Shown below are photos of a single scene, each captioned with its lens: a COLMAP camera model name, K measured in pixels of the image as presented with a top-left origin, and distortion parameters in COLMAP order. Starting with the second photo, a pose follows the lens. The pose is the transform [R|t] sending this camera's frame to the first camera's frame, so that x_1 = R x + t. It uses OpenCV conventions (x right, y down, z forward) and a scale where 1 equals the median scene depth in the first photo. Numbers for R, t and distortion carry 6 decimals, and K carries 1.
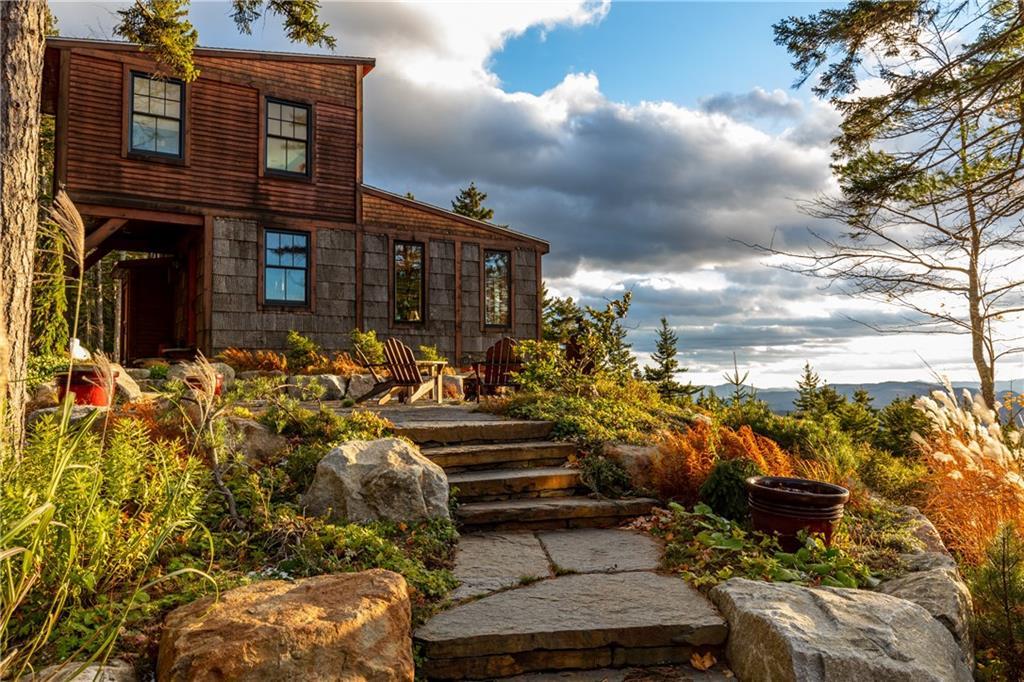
lens RADIAL K [[764.9, 0, 514.5], [0, 764.9, 352.8], [0, 0, 1]] dist [-0.003434, 0.005663]
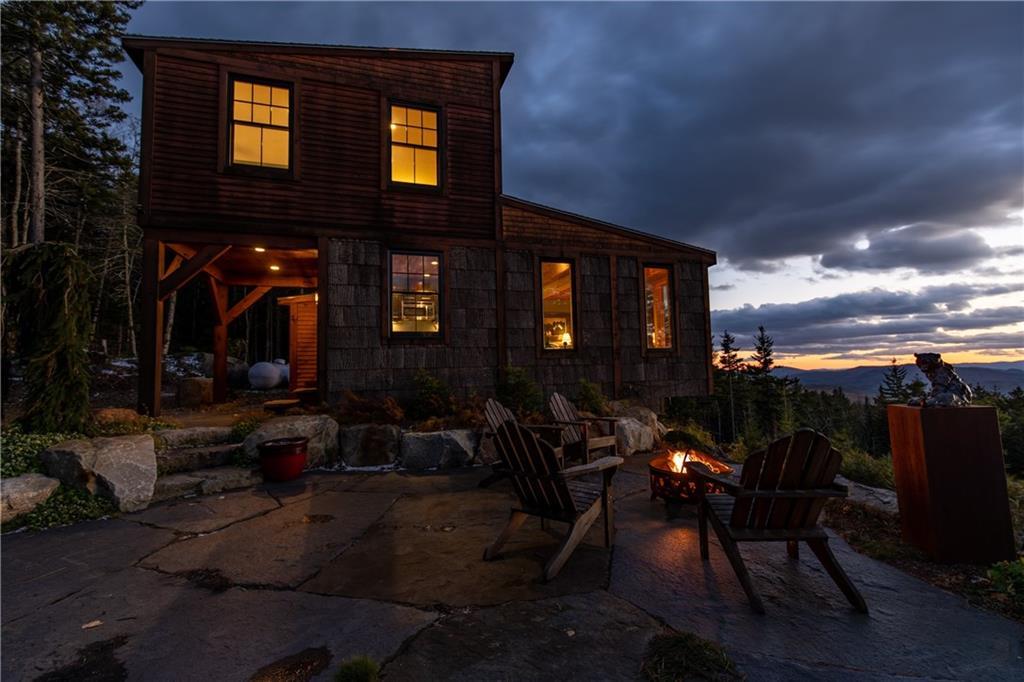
lens RADIAL K [[459.5, 0, 518.4], [0, 459.5, 343.1], [0, 0, 1]] dist [0.005295, 0.000240]
pose [[0.971130, -0.028712, -0.236815, -0.064958], [0.024911, 0.999509, -0.019028, -0.043255], [0.237245, 0.012580, 0.971368, 0.526718]]
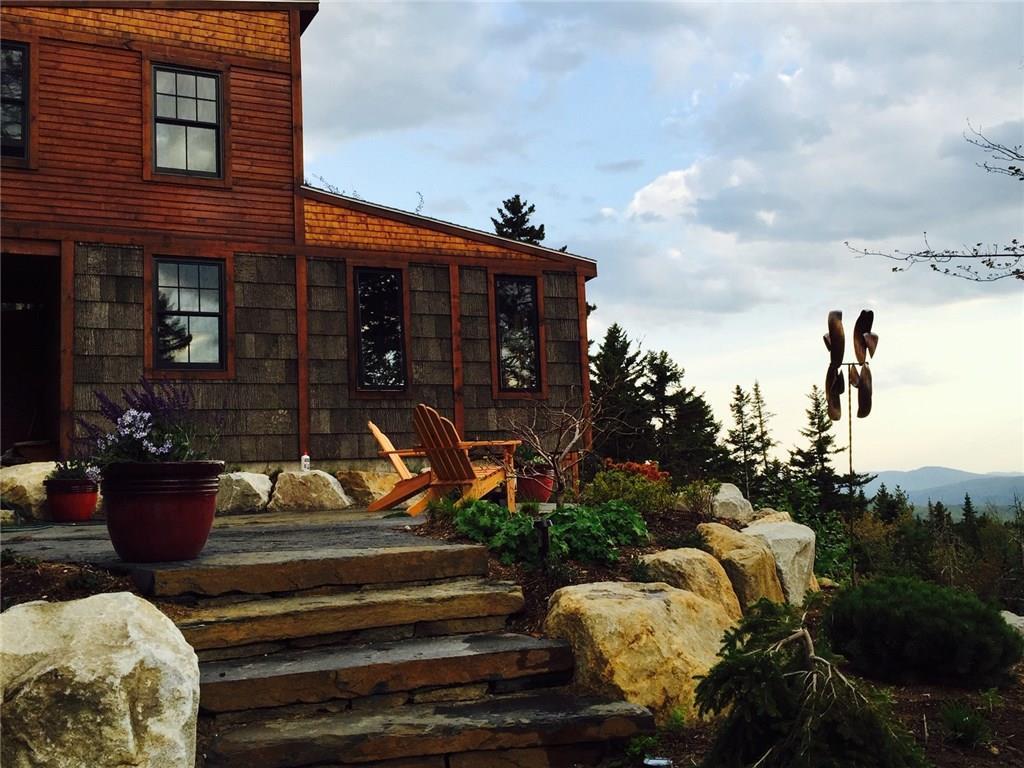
lens RADIAL K [[1051.7, 0, 508.2], [0, 1051.7, 381.2], [0, 0, 1]] dist [0.048405, -0.021013]
pose [[0.994257, -0.038962, -0.099671, 0.068367], [0.033796, 0.998022, -0.053002, 0.005622], [0.101539, 0.049329, 0.993608, 0.116117]]
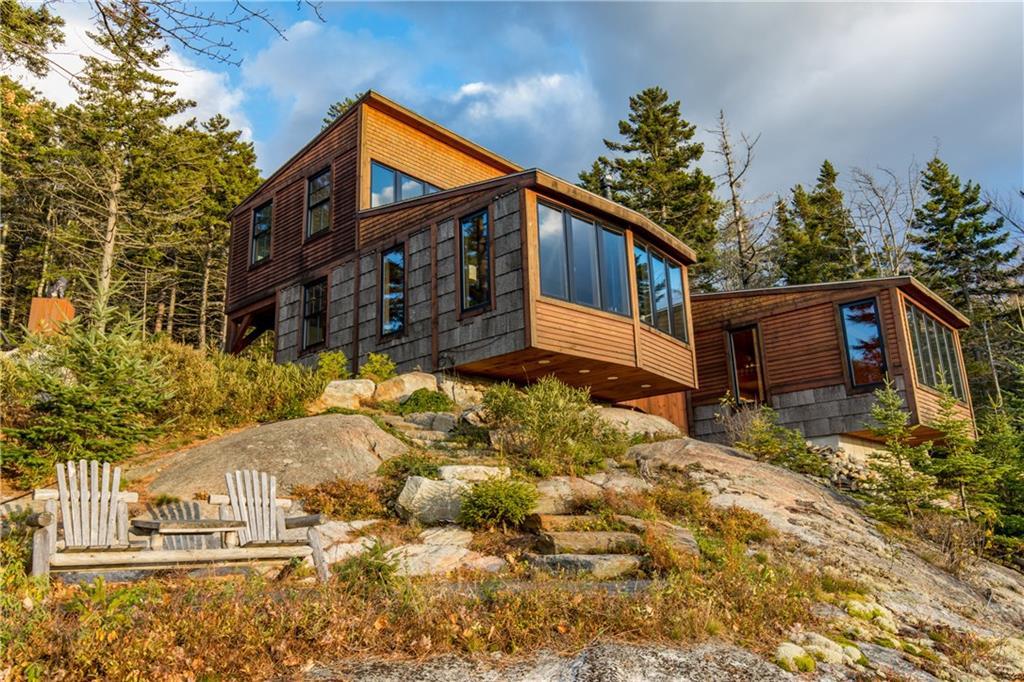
lens RADIAL K [[785.3, 0, 512.4], [0, 785.3, 345.1], [0, 0, 1]] dist [-0.000873, -0.005801]
pose [[0.281738, -0.246499, -0.927287, 0.804345], [0.072985, 0.969142, -0.235451, 0.214470], [0.956711, -0.001342, 0.291035, 0.945098]]
